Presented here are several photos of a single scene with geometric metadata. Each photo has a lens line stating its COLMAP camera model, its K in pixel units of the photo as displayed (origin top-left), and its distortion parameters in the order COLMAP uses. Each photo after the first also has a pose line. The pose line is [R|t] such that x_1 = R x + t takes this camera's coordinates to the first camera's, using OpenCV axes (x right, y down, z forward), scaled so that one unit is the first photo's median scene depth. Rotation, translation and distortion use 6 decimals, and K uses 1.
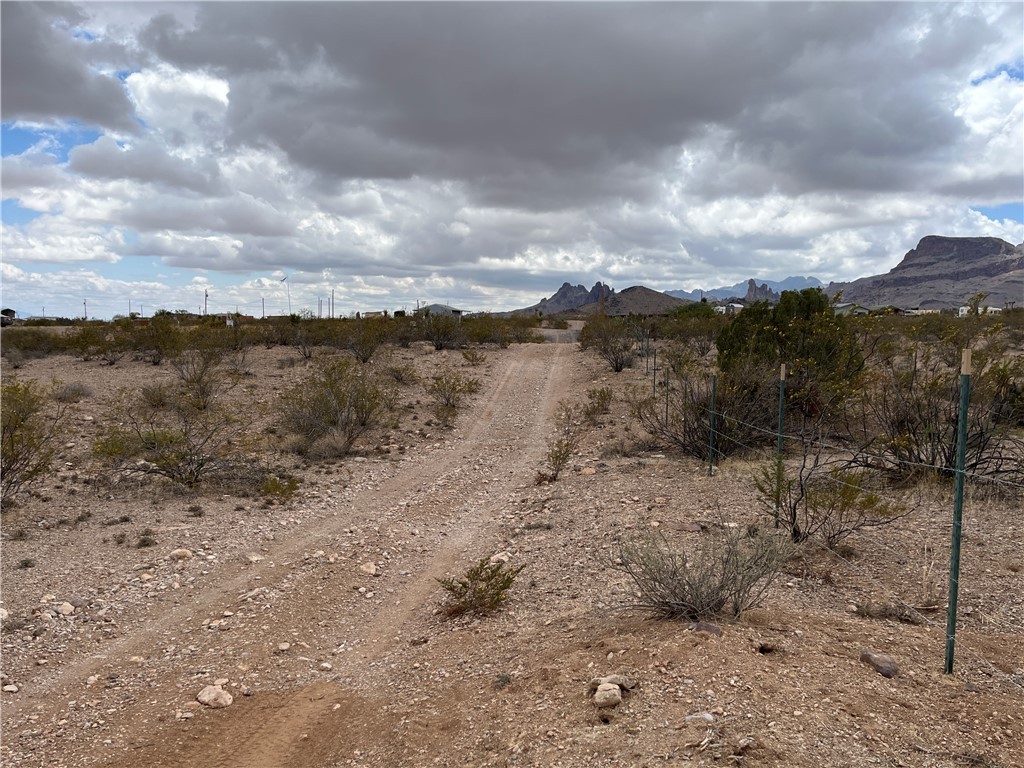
lens RADIAL K [[761.3, 0, 512.0], [0, 761.3, 384.0], [0, 0, 1]] dist [0.086710, -0.105086]
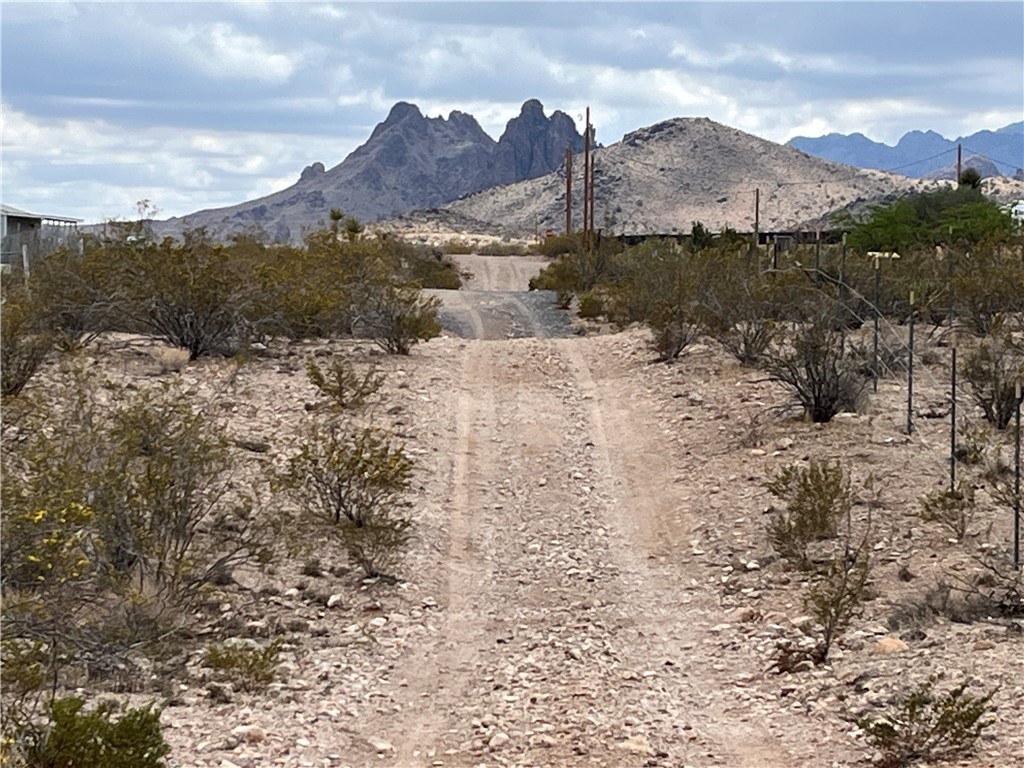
lens RADIAL K [[3293.8, 0, 512.0], [0, 3293.8, 384.0], [0, 0, 1]] dist [0.087838, 0.652953]
pose [[0.992354, -0.004175, 0.123351, -0.215128], [0.009571, 0.999021, -0.043181, 0.035968], [-0.123050, 0.044031, 0.991423, -0.478407]]
